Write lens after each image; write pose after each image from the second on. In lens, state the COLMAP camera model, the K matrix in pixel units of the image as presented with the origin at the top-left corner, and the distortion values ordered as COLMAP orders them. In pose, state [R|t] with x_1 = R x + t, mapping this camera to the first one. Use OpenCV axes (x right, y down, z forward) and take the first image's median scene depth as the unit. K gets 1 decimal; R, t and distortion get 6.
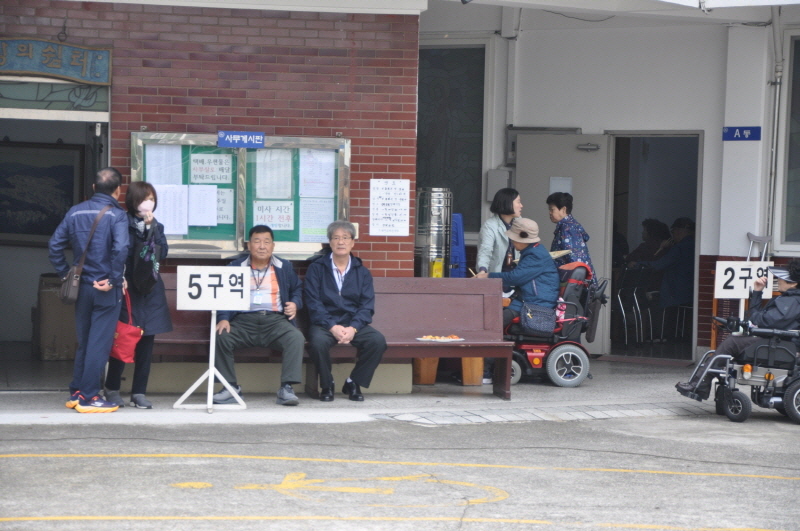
lens RADIAL K [[2438.5, 0, 392.5], [0, 2438.5, 270.3], [0, 0, 1]] dist [0.996878, 0.000000]
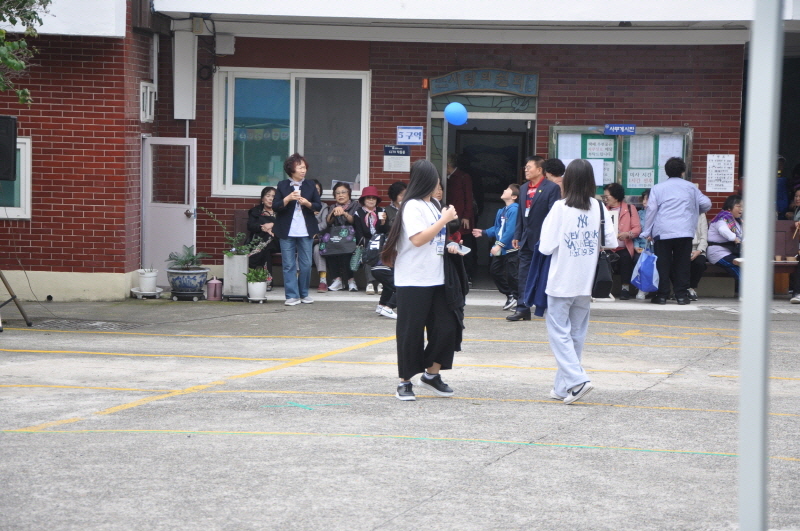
lens RADIAL K [[2400.0, 0, 397.7], [0, 2400.0, 266.3], [0, 0, 1]] dist [0.825147, 0.000000]
pose [[0.982285, 0.009922, -0.187131, 0.085471], [-0.007908, 0.999903, 0.011507, 0.015874], [0.187227, -0.009823, 0.982268, -0.511540]]
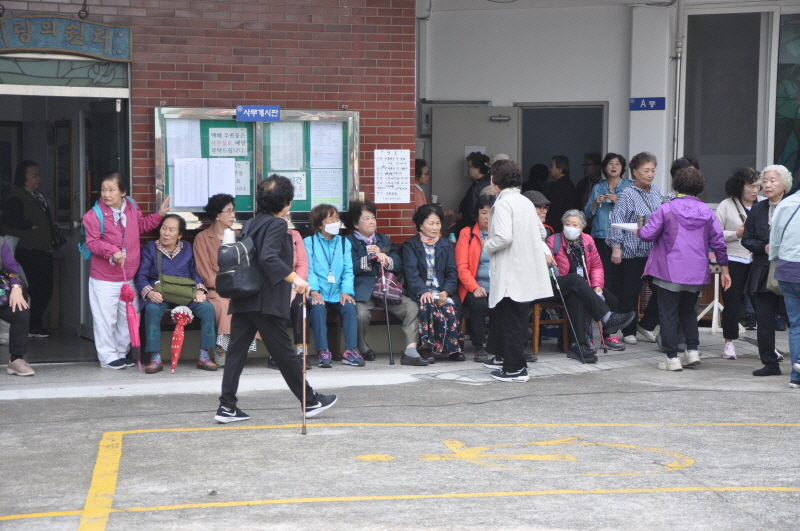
lens RADIAL K [[2040.6, 0, 399.3], [0, 2040.6, 263.4], [0, 0, 1]] dist [0.733079, 0.000000]
pose [[0.982495, -0.028099, 0.184159, -0.162699], [0.025025, 0.999506, 0.018995, -0.004997], [-0.184602, -0.014054, 0.982713, 0.135729]]
